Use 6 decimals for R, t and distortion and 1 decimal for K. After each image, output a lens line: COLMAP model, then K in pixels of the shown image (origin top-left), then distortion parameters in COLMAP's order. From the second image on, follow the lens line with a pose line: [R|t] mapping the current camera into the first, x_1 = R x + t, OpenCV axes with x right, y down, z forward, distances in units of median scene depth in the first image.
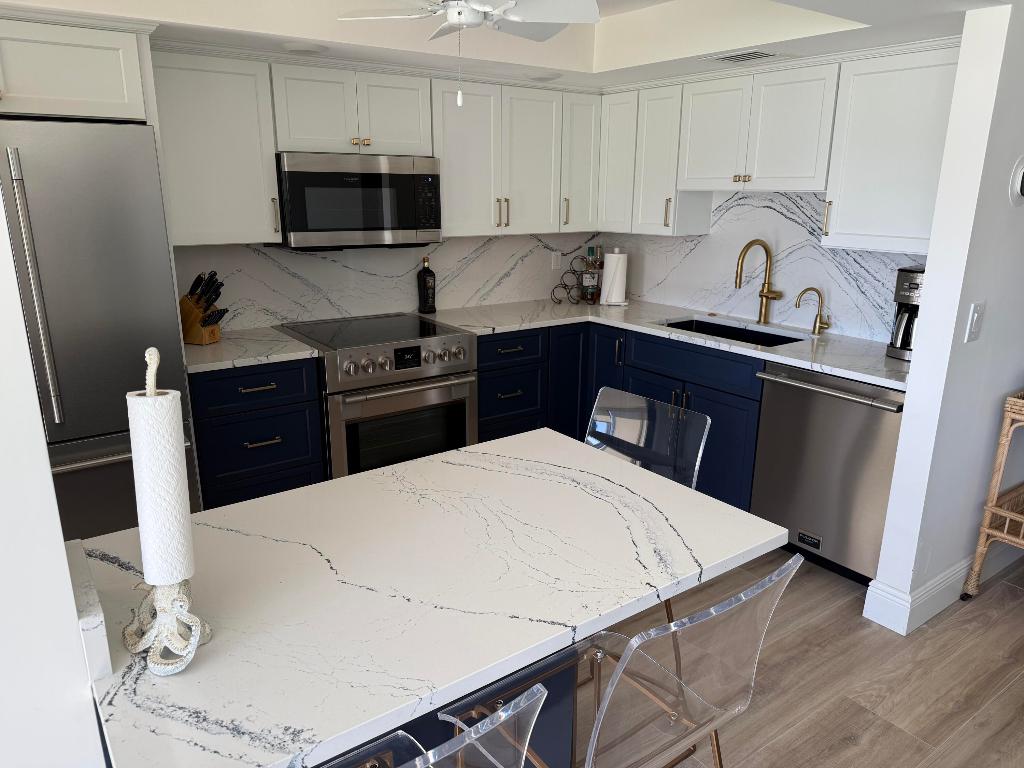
lens RADIAL K [[728.8, 0, 514.1], [0, 728.8, 388.4], [0, 0, 1]] dist [0.022834, -0.029811]
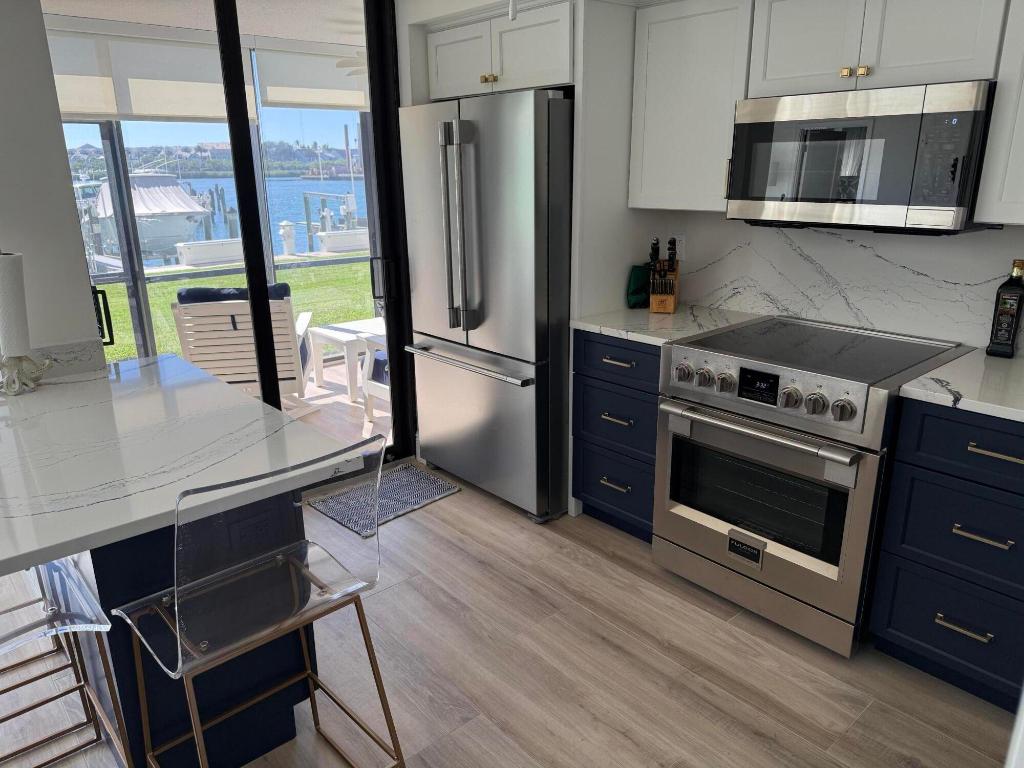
lens RADIAL K [[728.8, 0, 504.0], [0, 728.8, 390.1], [0, 0, 1]] dist [0.022834, -0.029811]
pose [[0.100388, 0.287395, -0.952537, 0.492895], [-0.251540, 0.933603, 0.255172, -0.155085], [0.962627, 0.213985, 0.166014, 0.647823]]
